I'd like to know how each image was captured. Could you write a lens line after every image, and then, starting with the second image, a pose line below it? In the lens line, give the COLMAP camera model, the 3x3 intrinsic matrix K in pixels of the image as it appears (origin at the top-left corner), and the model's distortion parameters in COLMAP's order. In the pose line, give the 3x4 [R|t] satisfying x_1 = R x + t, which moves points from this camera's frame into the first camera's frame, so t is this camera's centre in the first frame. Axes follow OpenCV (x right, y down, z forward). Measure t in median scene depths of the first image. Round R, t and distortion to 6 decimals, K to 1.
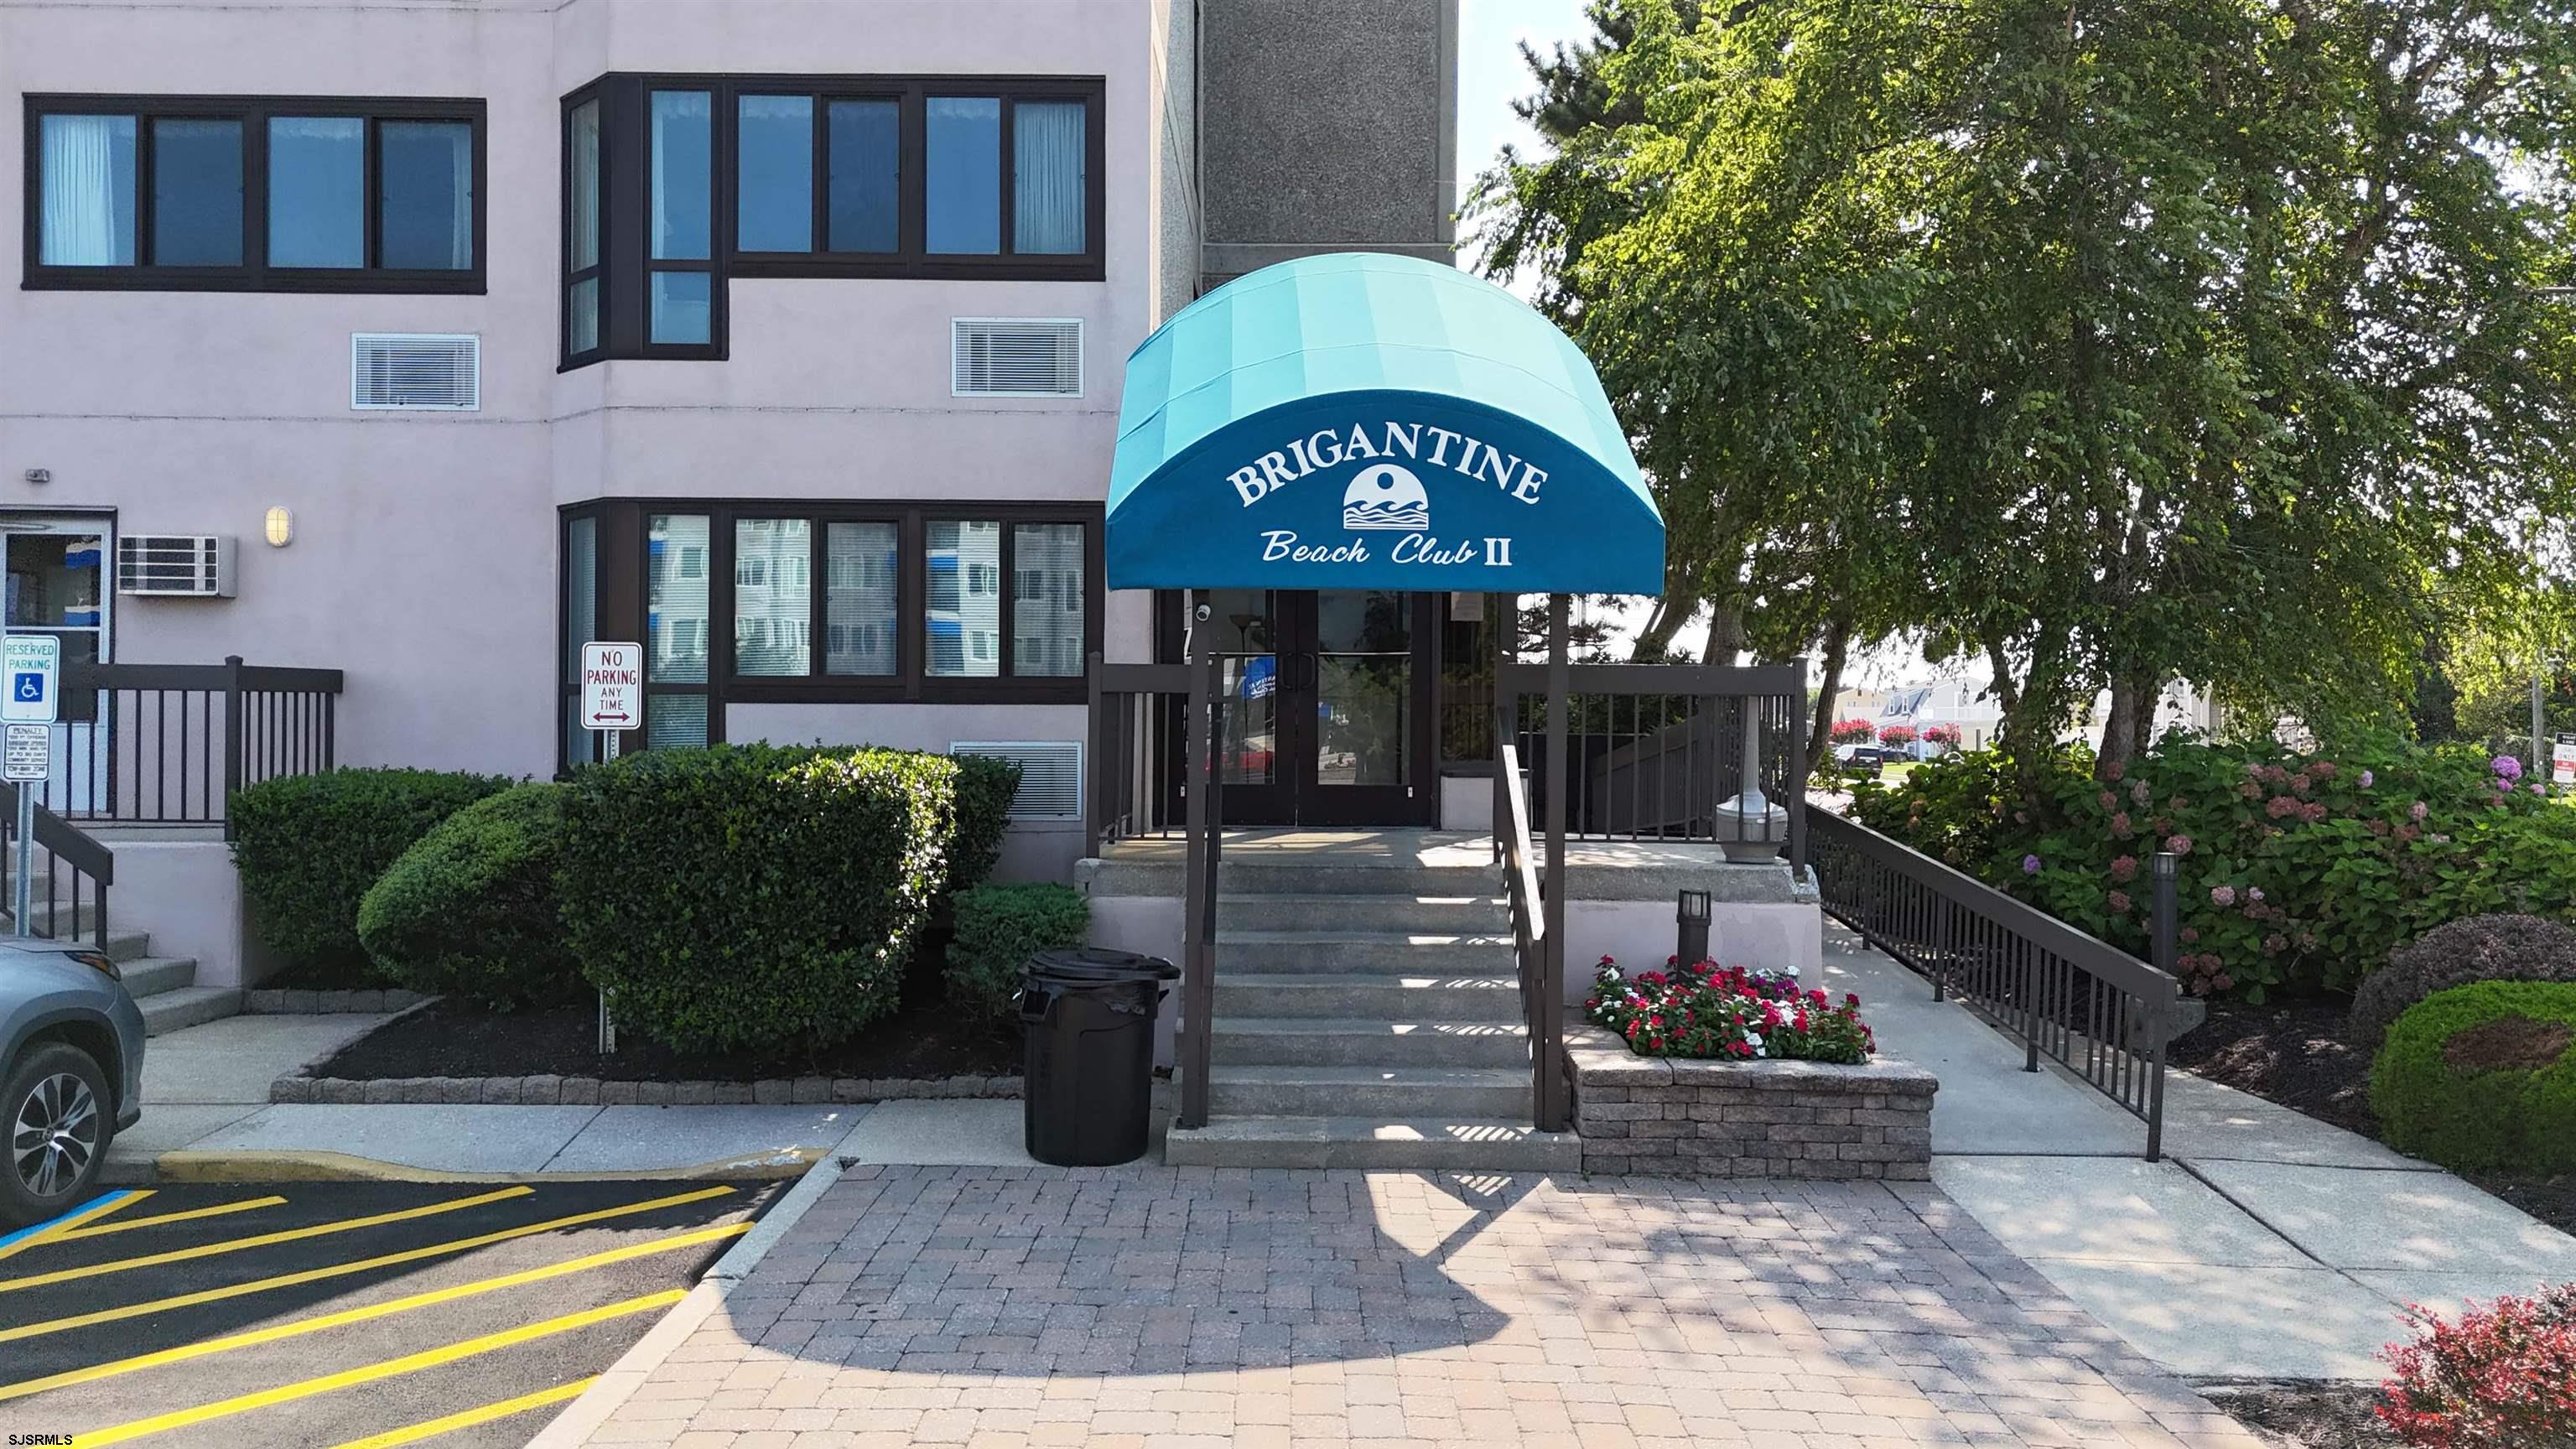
lens RADIAL K [[1887.3, 0, 1290.0], [0, 1887.3, 710.0], [0, 0, 1]] dist [0.097704, -0.121123]
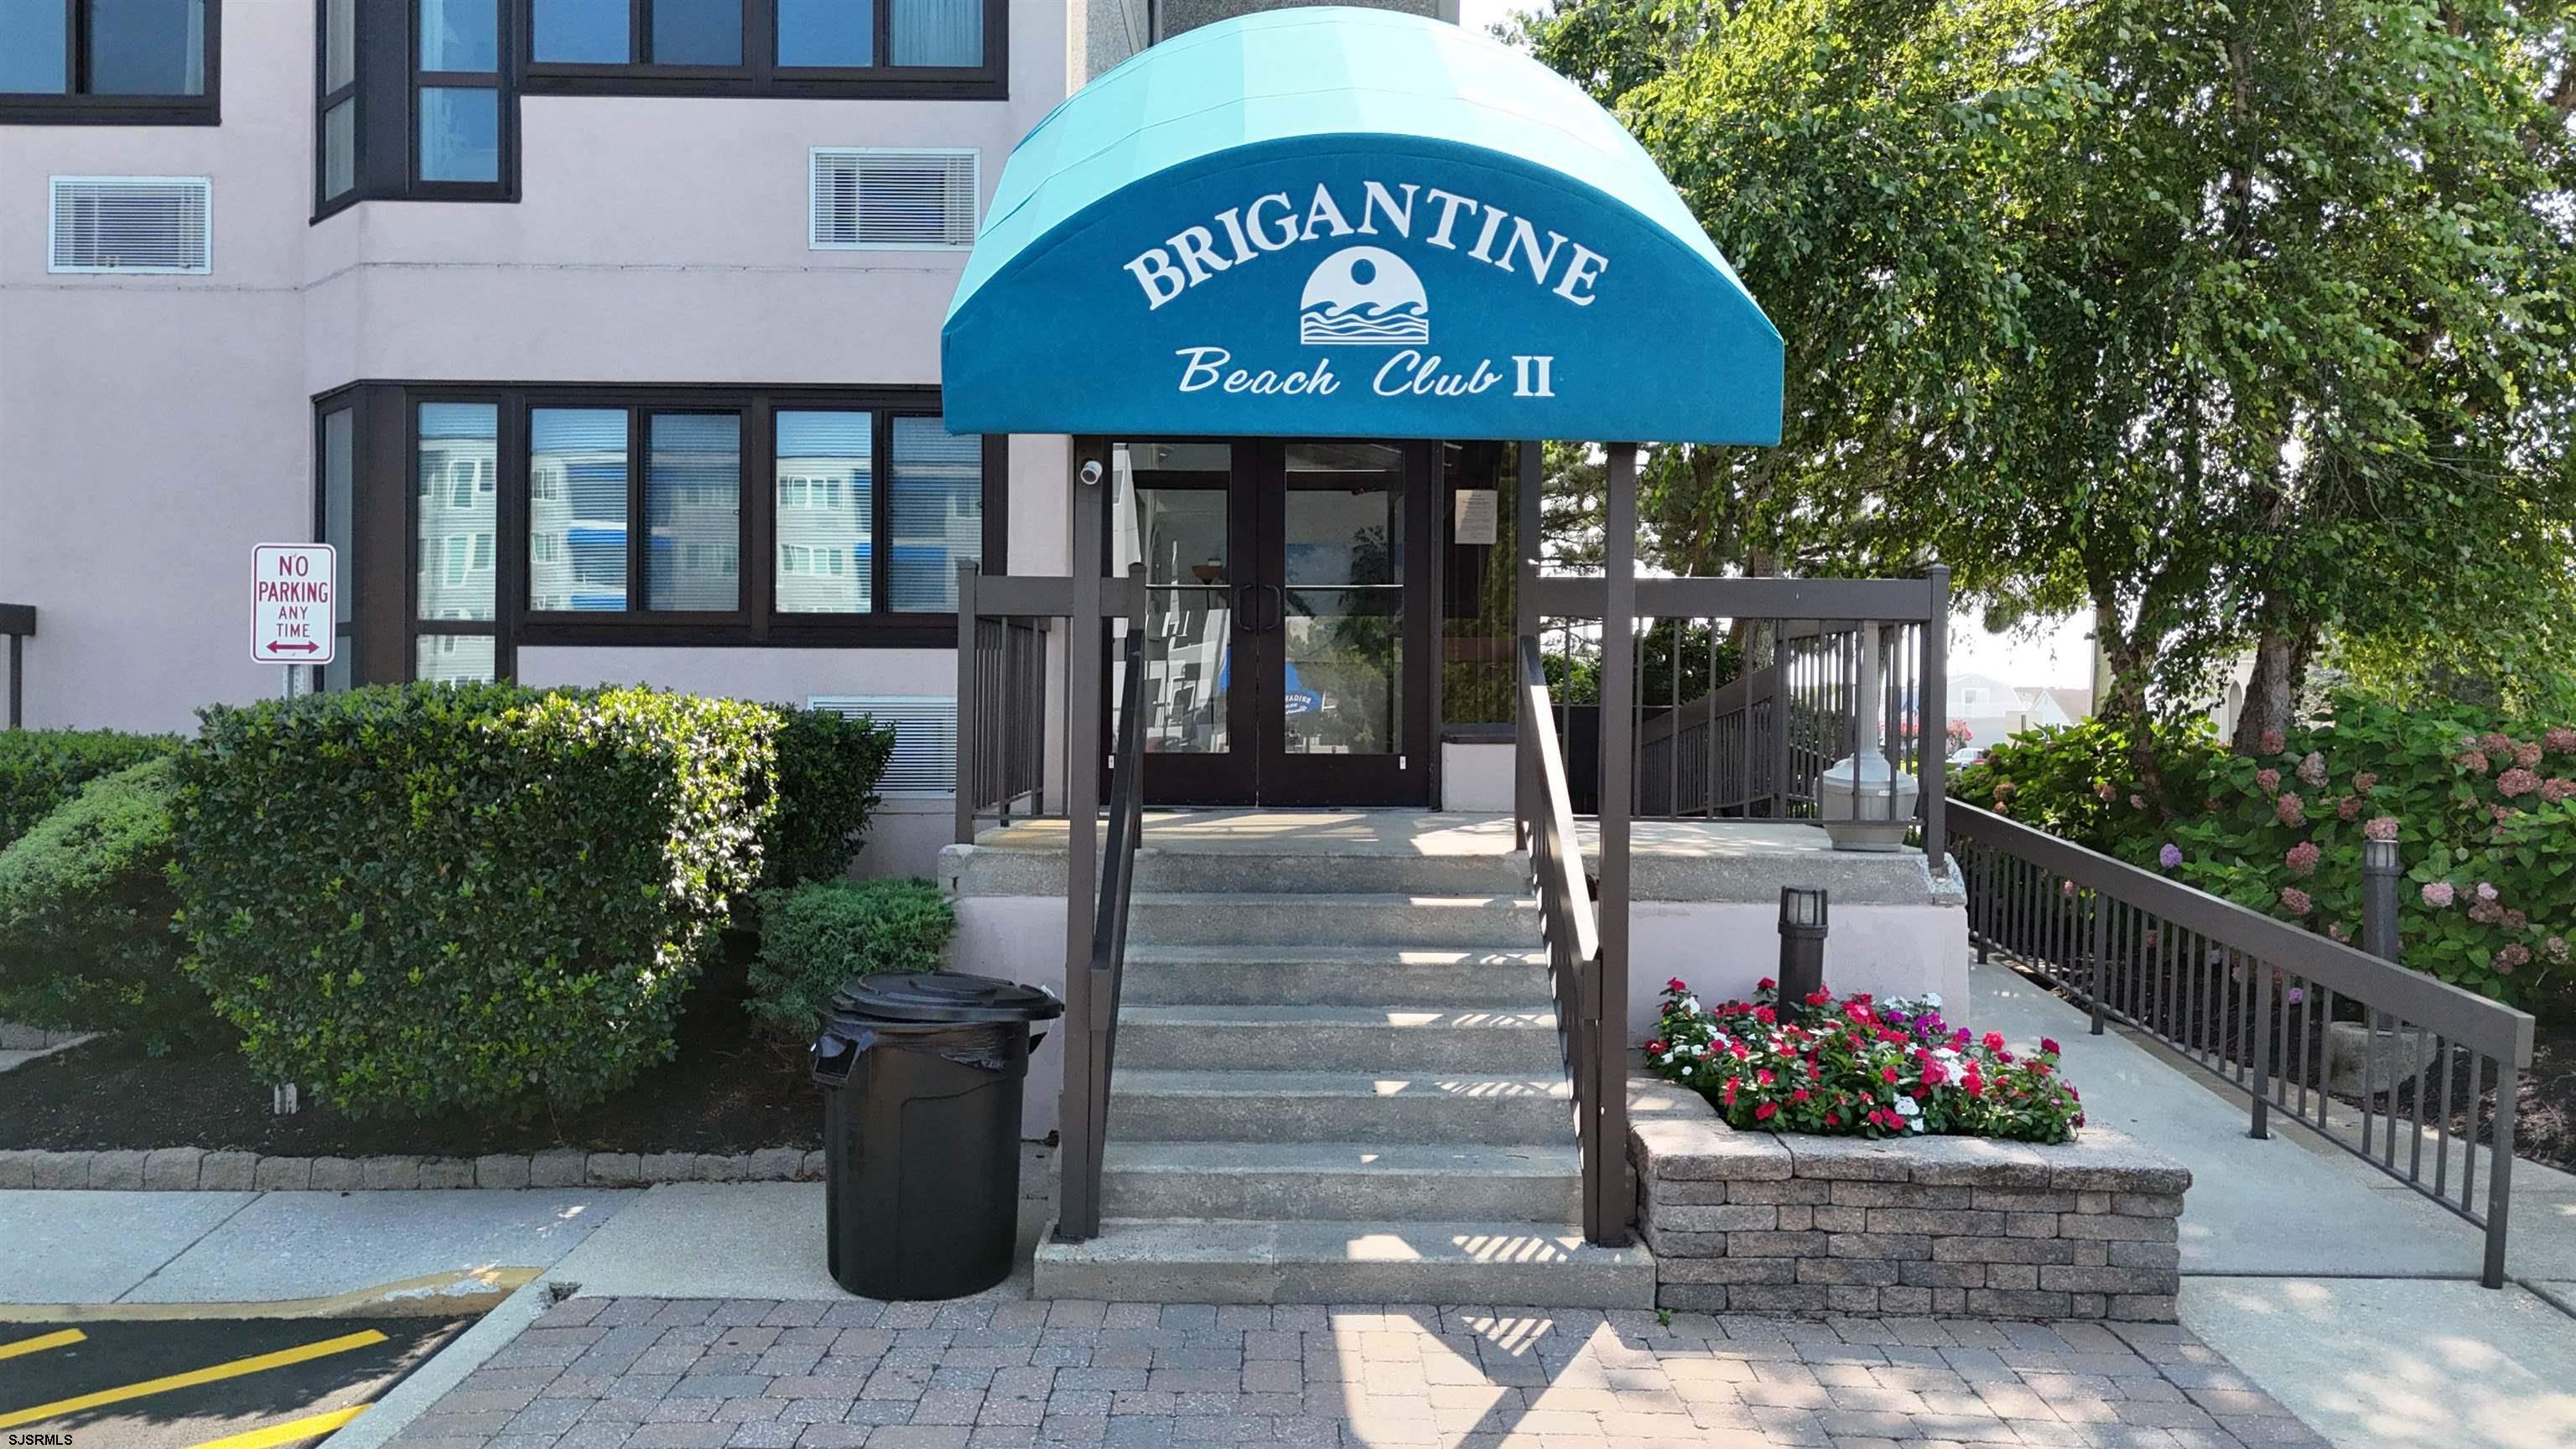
lens RADIAL K [[1898.4, 0, 1291.8], [0, 1898.4, 710.8], [0, 0, 1]] dist [0.072420, -0.064840]
pose [[0.999992, 0.000542, 0.003905, 0.020727], [-0.000544, 1.000000, 0.000570, 0.029887], [-0.003905, -0.000572, 0.999992, 0.300160]]
